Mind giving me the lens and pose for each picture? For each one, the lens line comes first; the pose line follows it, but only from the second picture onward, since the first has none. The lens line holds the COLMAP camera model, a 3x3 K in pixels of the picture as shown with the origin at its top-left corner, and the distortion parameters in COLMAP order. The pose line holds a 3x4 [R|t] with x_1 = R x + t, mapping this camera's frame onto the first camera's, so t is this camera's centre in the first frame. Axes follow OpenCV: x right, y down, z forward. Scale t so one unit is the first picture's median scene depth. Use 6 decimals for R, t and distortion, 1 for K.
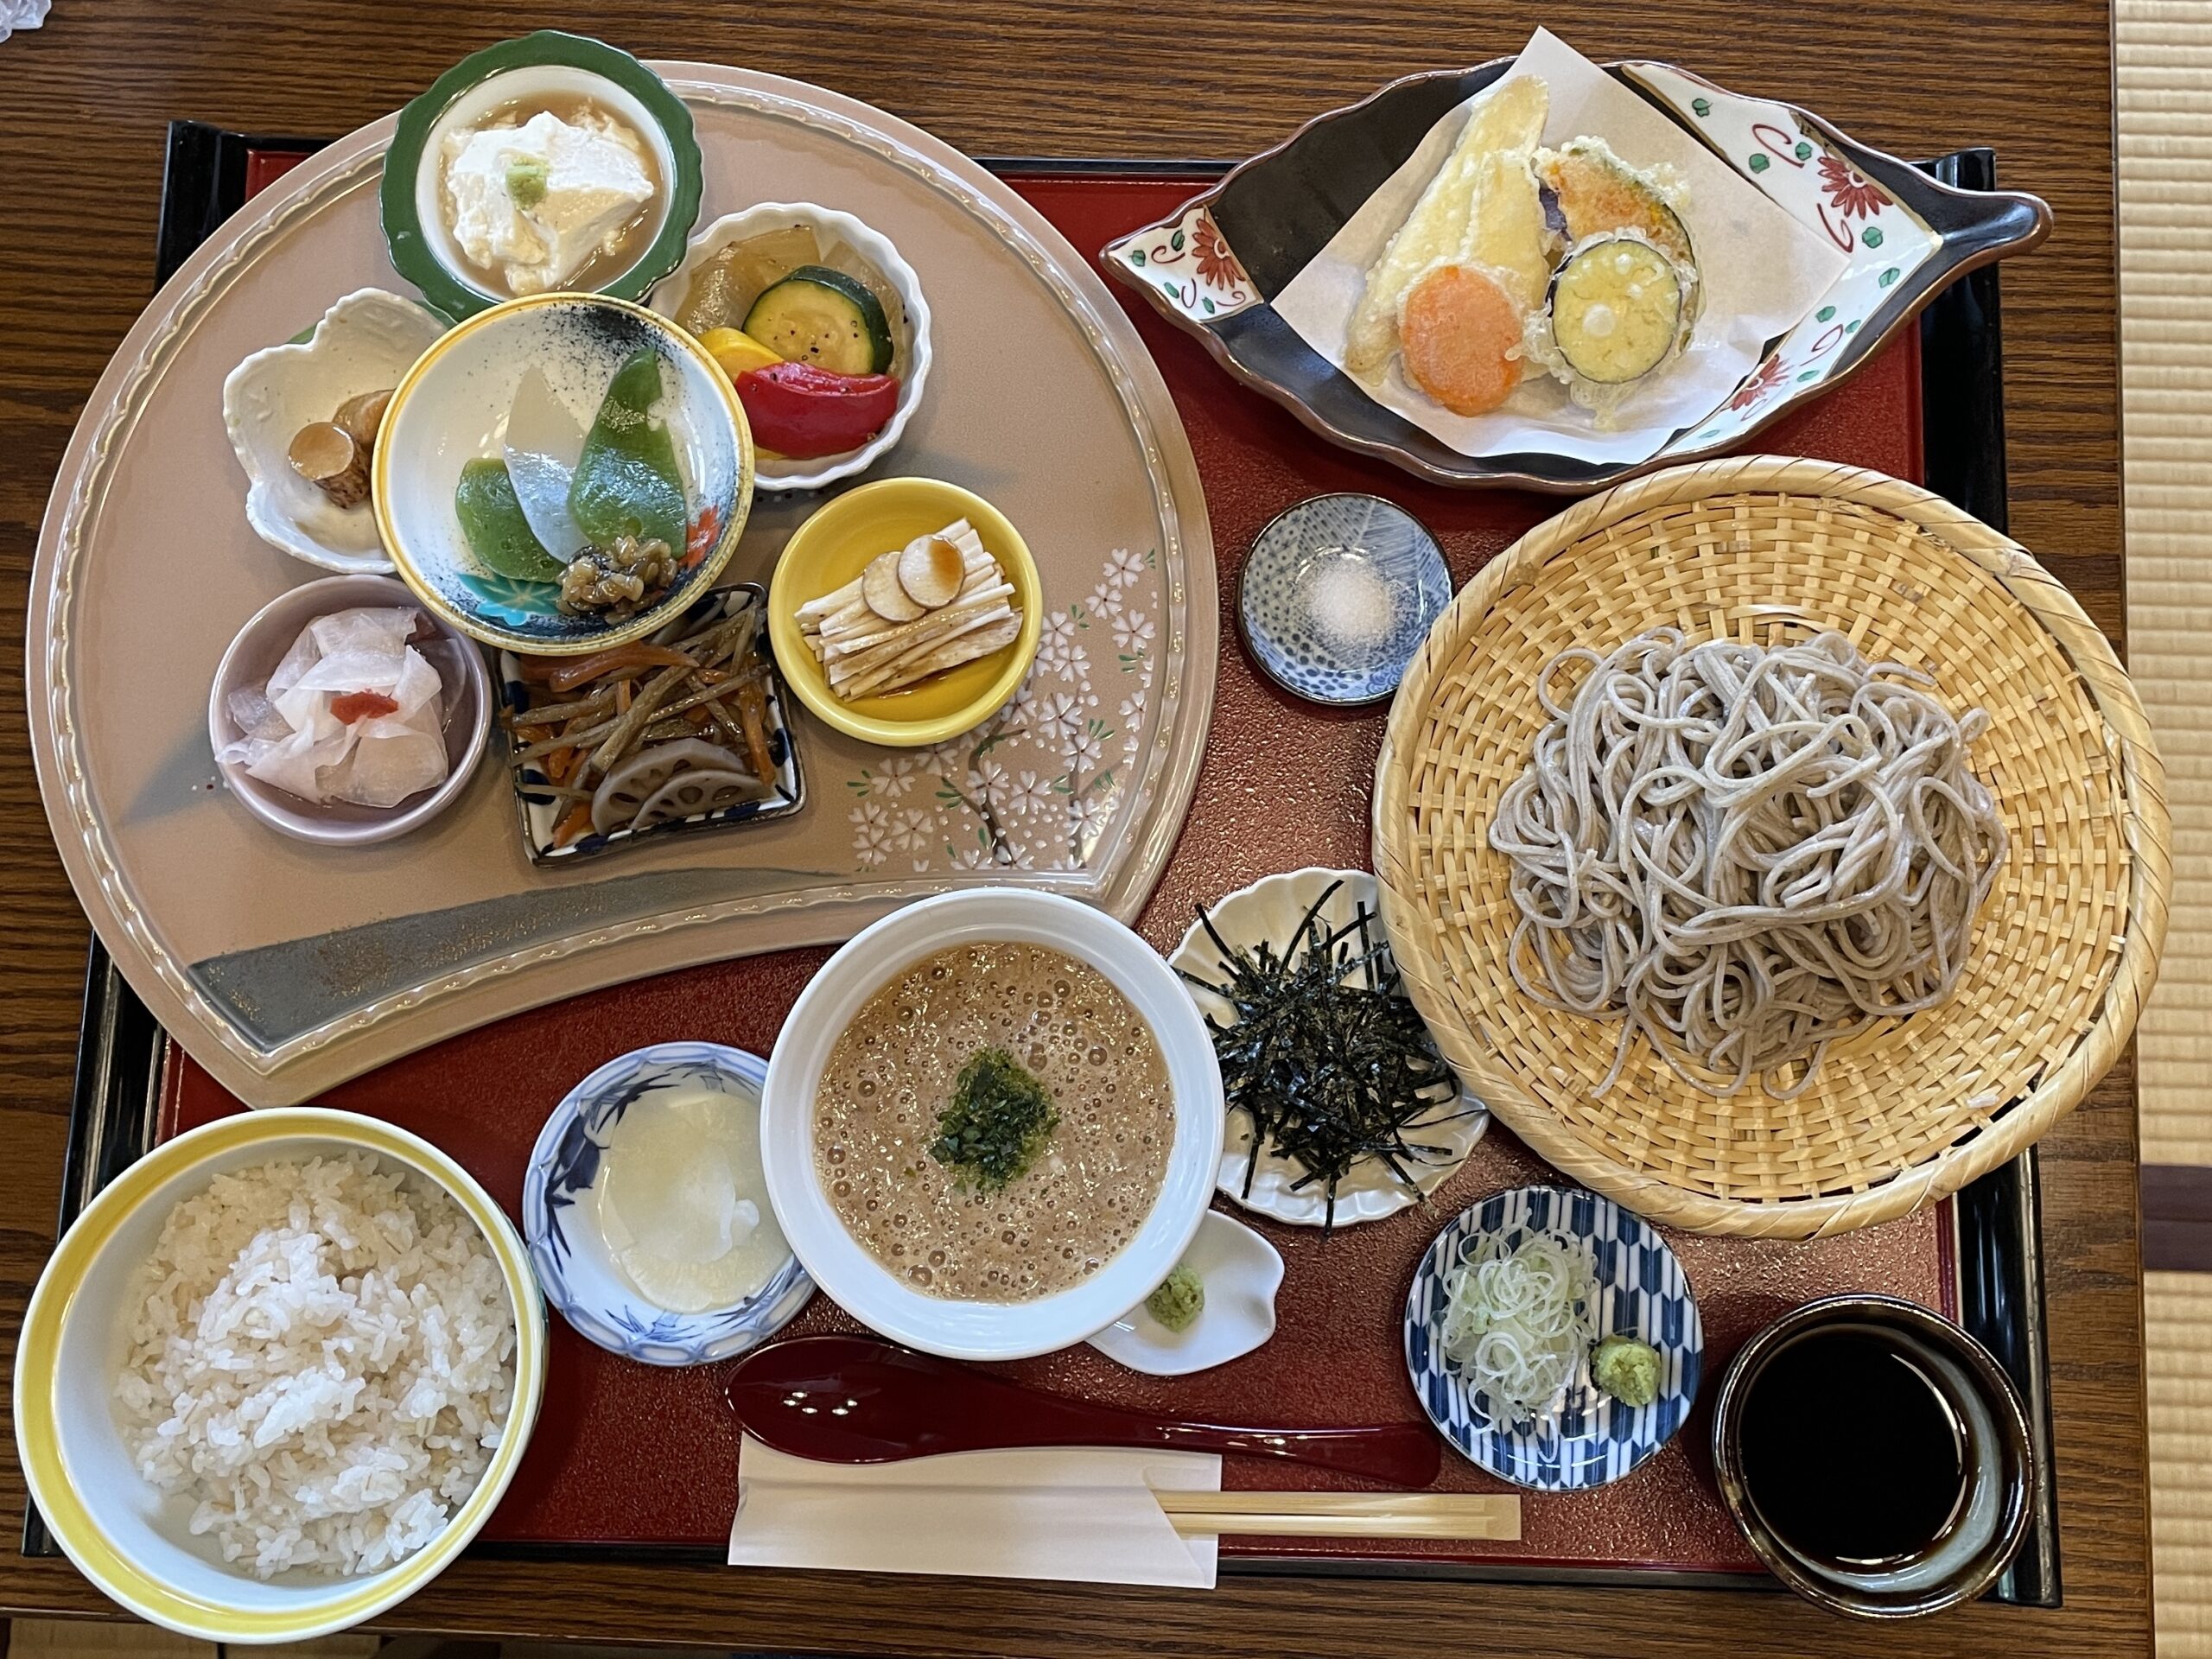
lens RADIAL K [[2257.3, 0, 1147.5], [0, 2257.3, 823.1], [0, 0, 1]] dist [0.130853, -0.255735]
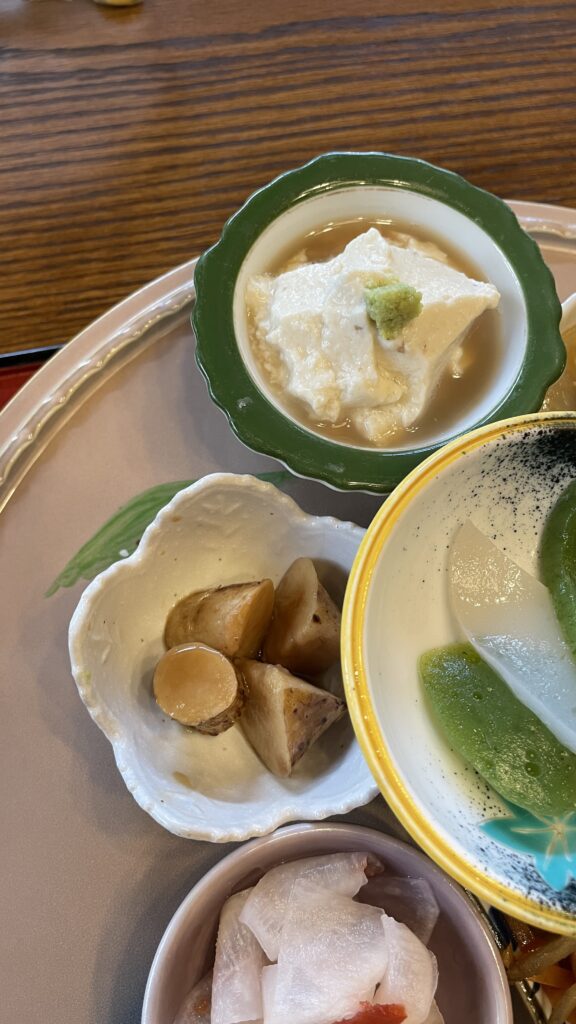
lens RADIAL K [[793.6, 0, 281.5], [0, 793.6, 510.7], [0, 0, 1]] dist [0.082212, -0.121449]
pose [[0.962980, -0.228040, 0.143758, -0.361243], [0.242879, 0.965327, -0.095677, -0.188308], [-0.116956, 0.127051, 0.984977, 0.720952]]
